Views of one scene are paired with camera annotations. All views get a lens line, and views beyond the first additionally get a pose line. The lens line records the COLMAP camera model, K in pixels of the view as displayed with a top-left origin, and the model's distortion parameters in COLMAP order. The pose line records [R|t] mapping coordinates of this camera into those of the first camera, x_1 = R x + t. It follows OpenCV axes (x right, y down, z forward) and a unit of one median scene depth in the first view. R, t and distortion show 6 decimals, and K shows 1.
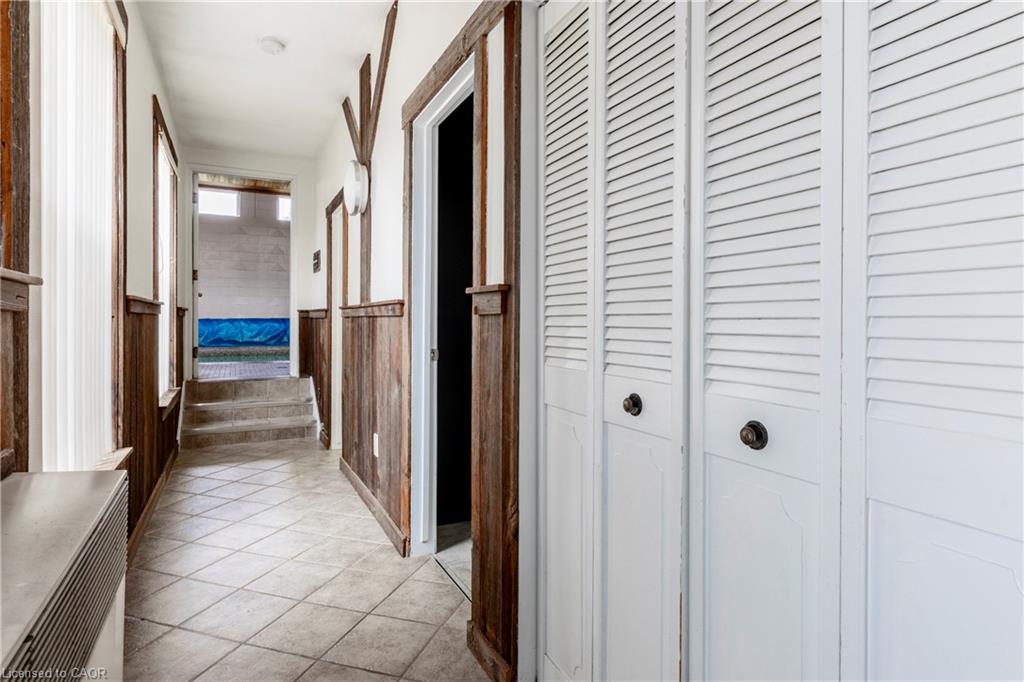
lens RADIAL K [[560.3, 0, 535.8], [0, 560.3, 316.8], [0, 0, 1]] dist [0.000903, 0.001250]
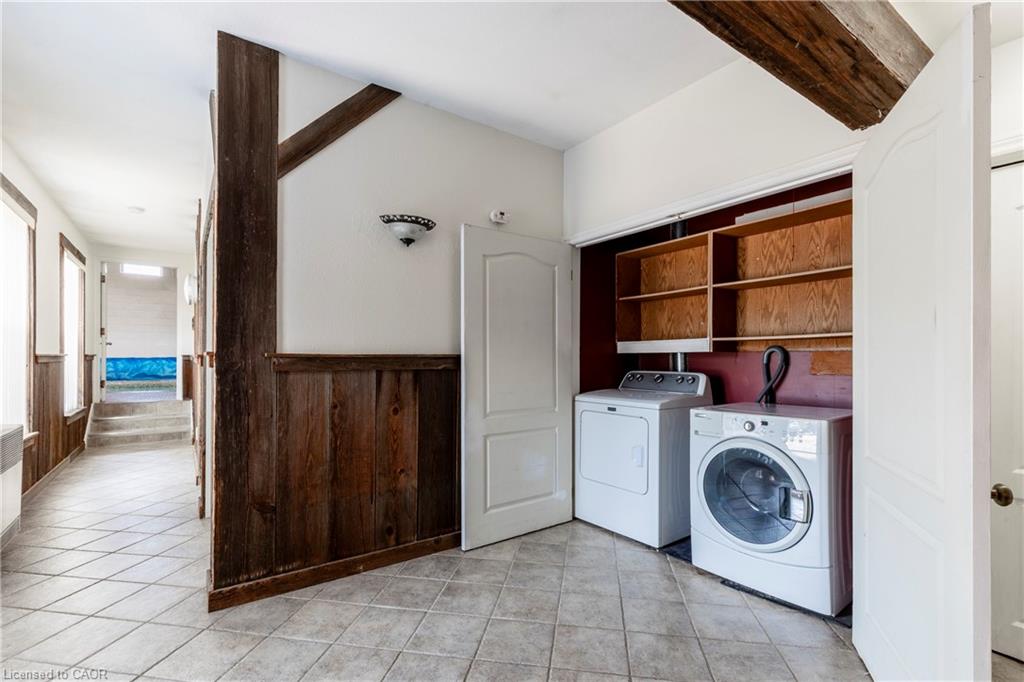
lens RADIAL K [[466.3, 0, 521.7], [0, 466.3, 354.1], [0, 0, 1]] dist [0.009909, 0.000197]
pose [[0.990841, 0.003362, 0.134995, 0.330545], [-0.003538, 0.999993, 0.001070, -0.021298], [-0.134991, -0.001538, 0.990846, -0.388963]]
